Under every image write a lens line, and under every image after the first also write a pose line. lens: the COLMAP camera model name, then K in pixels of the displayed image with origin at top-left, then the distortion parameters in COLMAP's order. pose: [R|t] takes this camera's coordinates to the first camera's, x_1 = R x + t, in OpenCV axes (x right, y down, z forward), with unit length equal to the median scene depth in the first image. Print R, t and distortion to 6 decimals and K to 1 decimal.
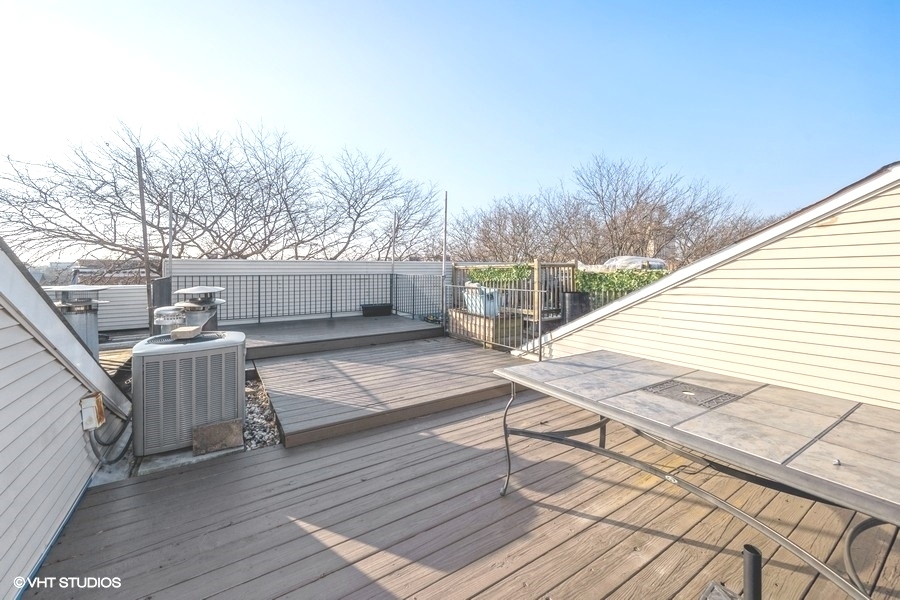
lens RADIAL K [[367.4, 0, 459.5], [0, 367.4, 273.3], [0, 0, 1]] dist [0.002502, 0.000303]
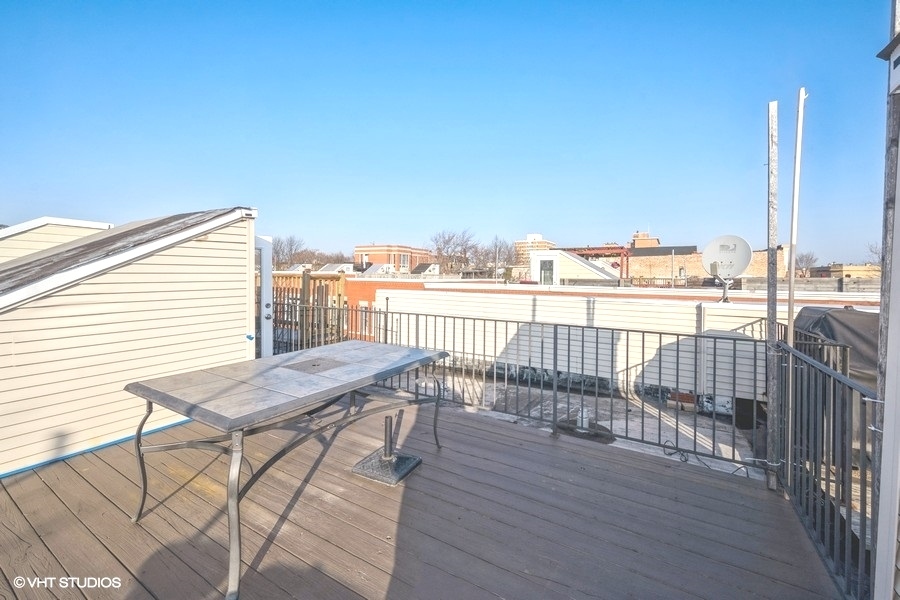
lens RADIAL K [[367.4, 0, 440.7], [0, 367.4, 277.3], [0, 0, 1]] dist [0.002502, 0.000303]
pose [[-0.422104, -0.004319, 0.906537, -0.694796], [0.001881, 0.999982, 0.005640, -0.007178], [-0.906545, 0.004085, -0.422088, 0.981125]]
